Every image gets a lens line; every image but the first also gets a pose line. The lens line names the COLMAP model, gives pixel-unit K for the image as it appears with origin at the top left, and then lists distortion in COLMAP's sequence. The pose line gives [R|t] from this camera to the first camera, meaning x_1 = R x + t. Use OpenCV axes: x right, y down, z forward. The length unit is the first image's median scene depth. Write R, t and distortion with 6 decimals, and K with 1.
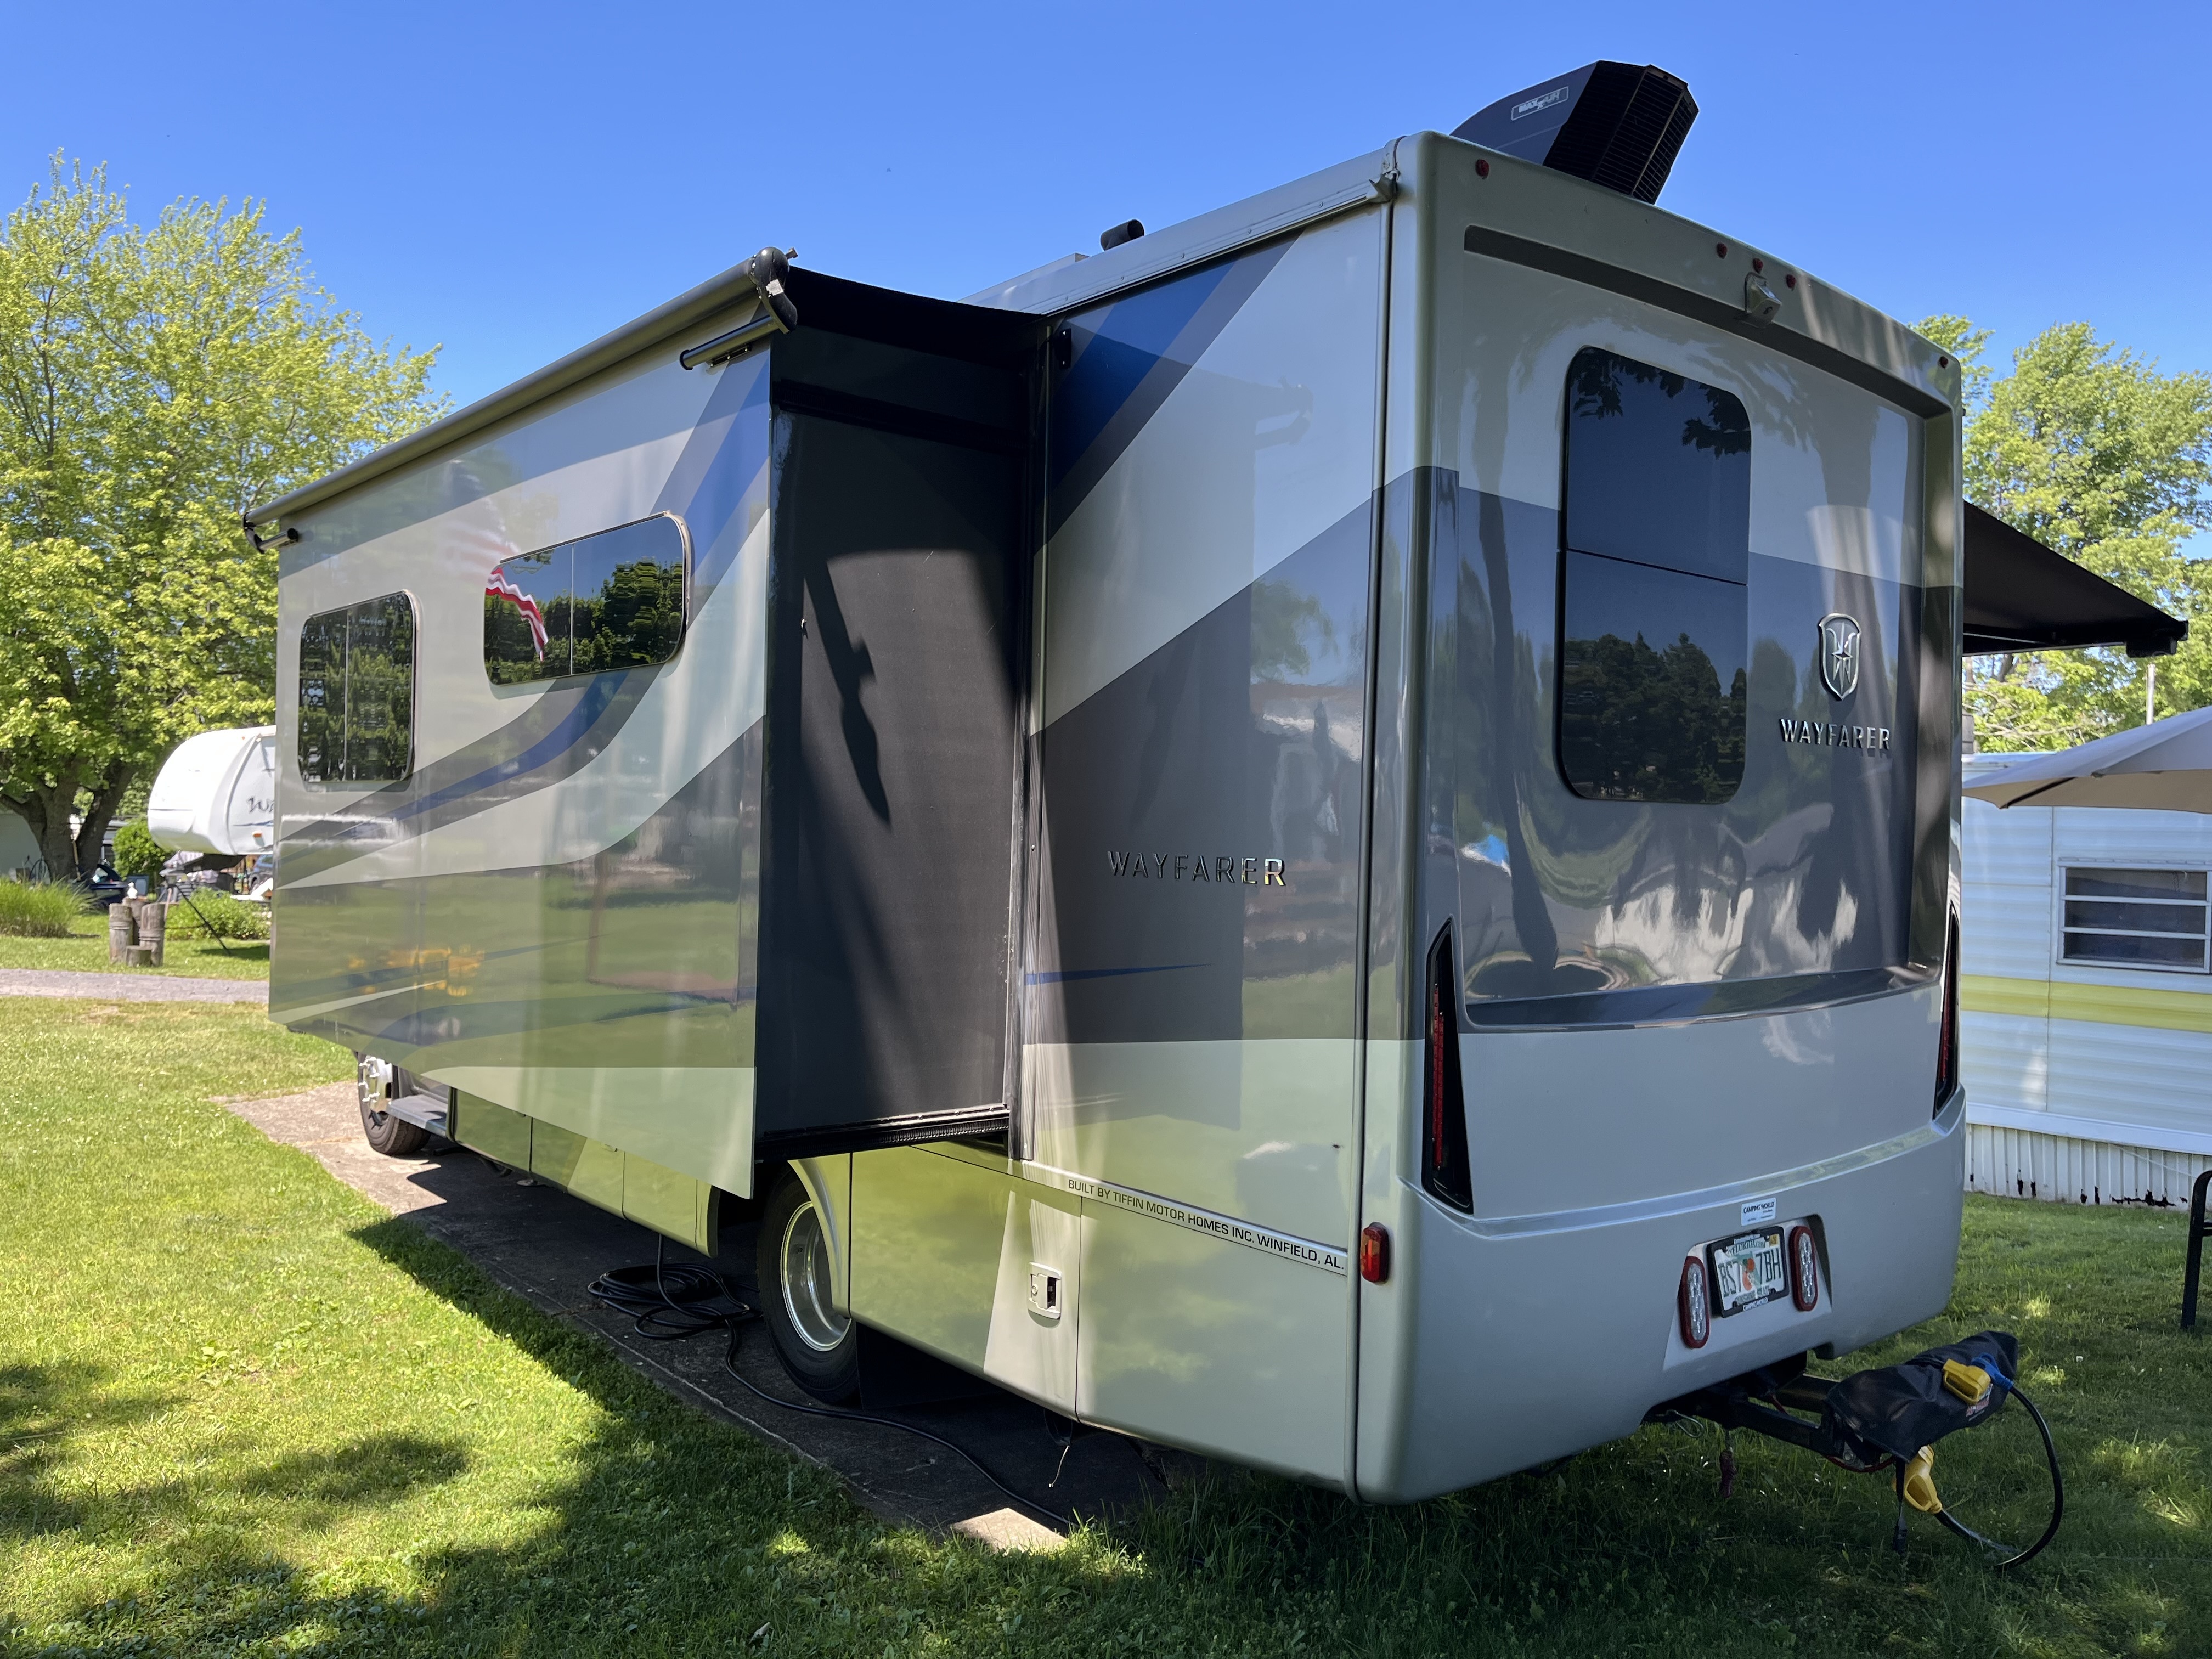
lens RADIAL K [[1750.0, 0, 1106.0], [0, 1750.0, 829.5], [0, 0, 1]] dist [0.002803, 0.002351]
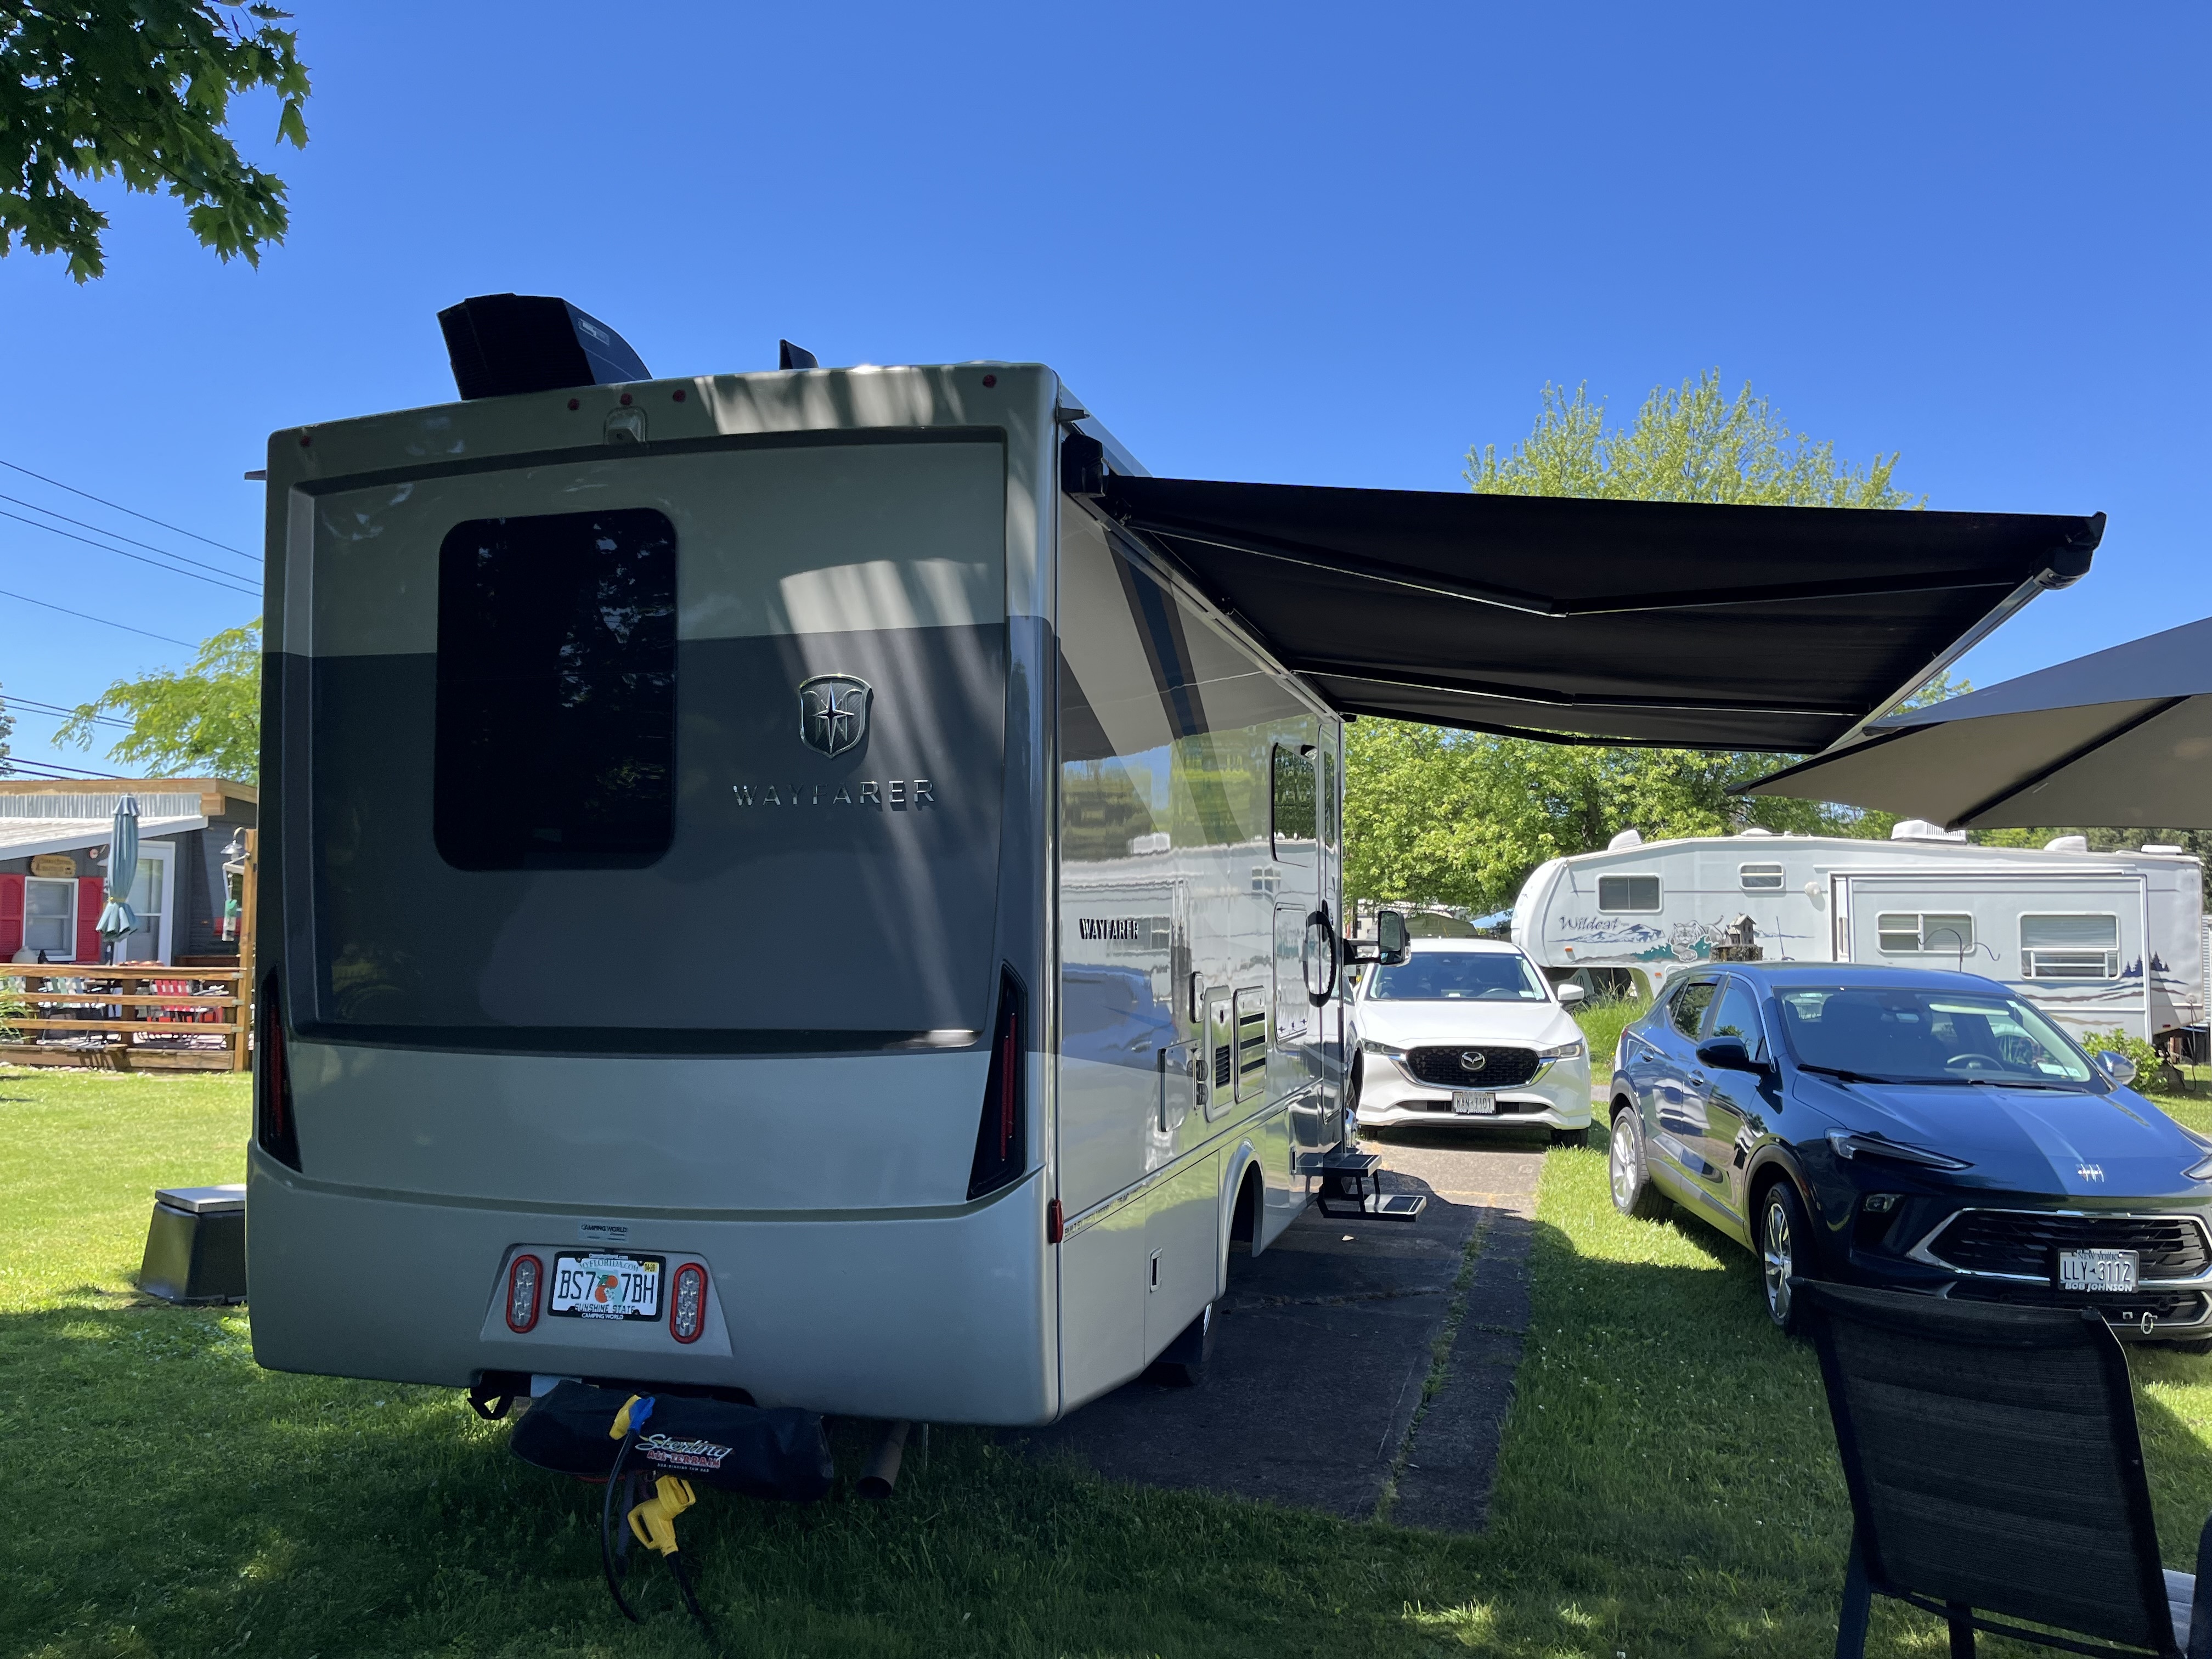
lens RADIAL K [[1750.0, 0, 1106.0], [0, 1750.0, 829.5], [0, 0, 1]] dist [0.002803, 0.002351]
pose [[0.561031, -0.079638, -0.823955, 1.446849], [0.021242, 0.996419, -0.081844, 0.061650], [0.827522, 0.028415, 0.560714, 0.623078]]
